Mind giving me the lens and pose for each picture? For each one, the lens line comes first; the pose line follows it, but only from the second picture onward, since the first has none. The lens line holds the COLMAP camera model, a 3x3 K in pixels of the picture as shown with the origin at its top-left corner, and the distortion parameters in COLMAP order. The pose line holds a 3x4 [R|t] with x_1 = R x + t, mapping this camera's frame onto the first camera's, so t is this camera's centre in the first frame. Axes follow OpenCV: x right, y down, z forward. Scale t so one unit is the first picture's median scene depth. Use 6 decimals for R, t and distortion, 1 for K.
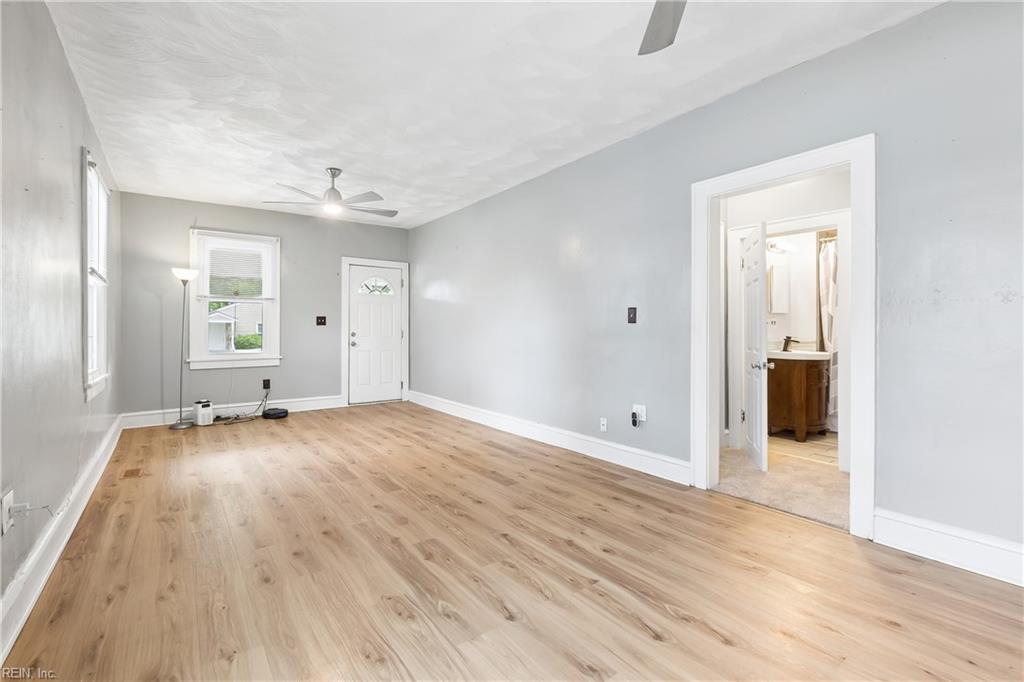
lens RADIAL K [[459.3, 0, 498.0], [0, 459.3, 330.4], [0, 0, 1]] dist [-0.000024, -0.001453]
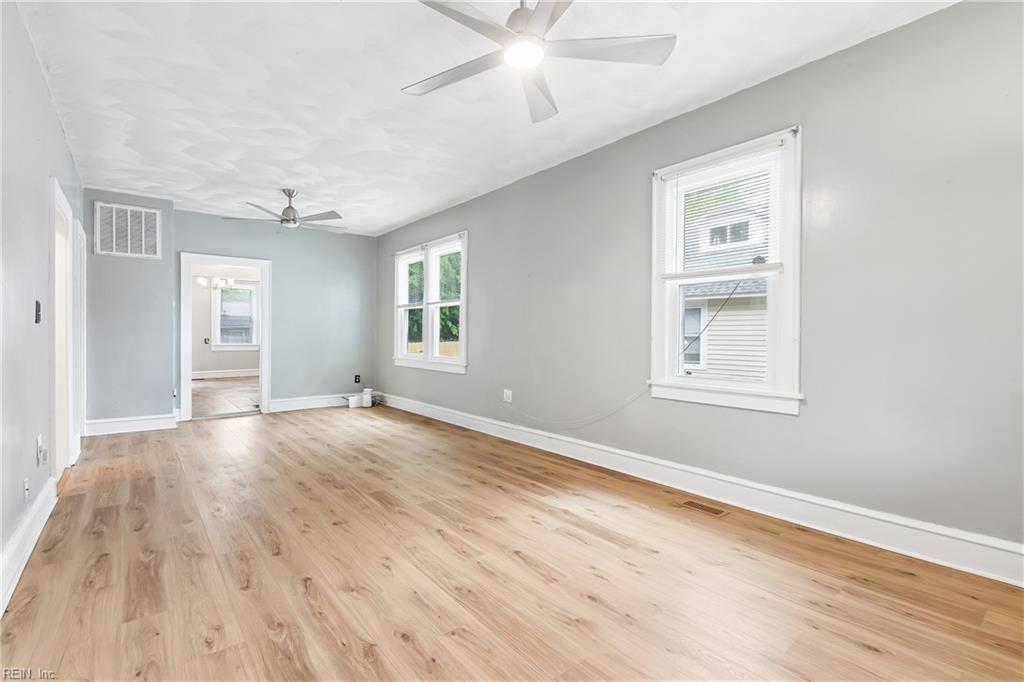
lens RADIAL K [[459.3, 0, 503.1], [0, 459.3, 341.8], [0, 0, 1]] dist [-0.000024, -0.001453]
pose [[-0.998153, 0.001701, -0.060731, -0.405866], [0.000892, 0.999911, 0.013343, 0.003920], [0.060749, 0.013264, -0.998065, 1.849266]]
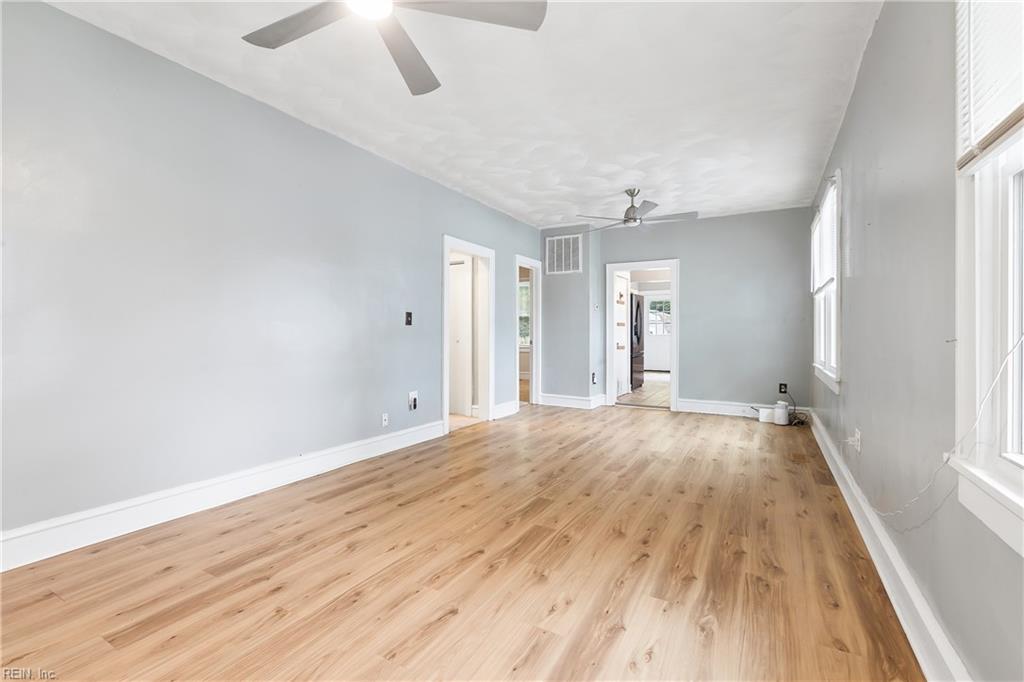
lens RADIAL K [[459.3, 0, 508.2], [0, 459.3, 332.1], [0, 0, 1]] dist [-0.000024, -0.001453]
pose [[-0.426519, 0.001355, 0.904477, -0.961073], [-0.004681, 0.999982, -0.003706, 0.006032], [-0.904466, -0.005815, -0.426505, 1.352815]]
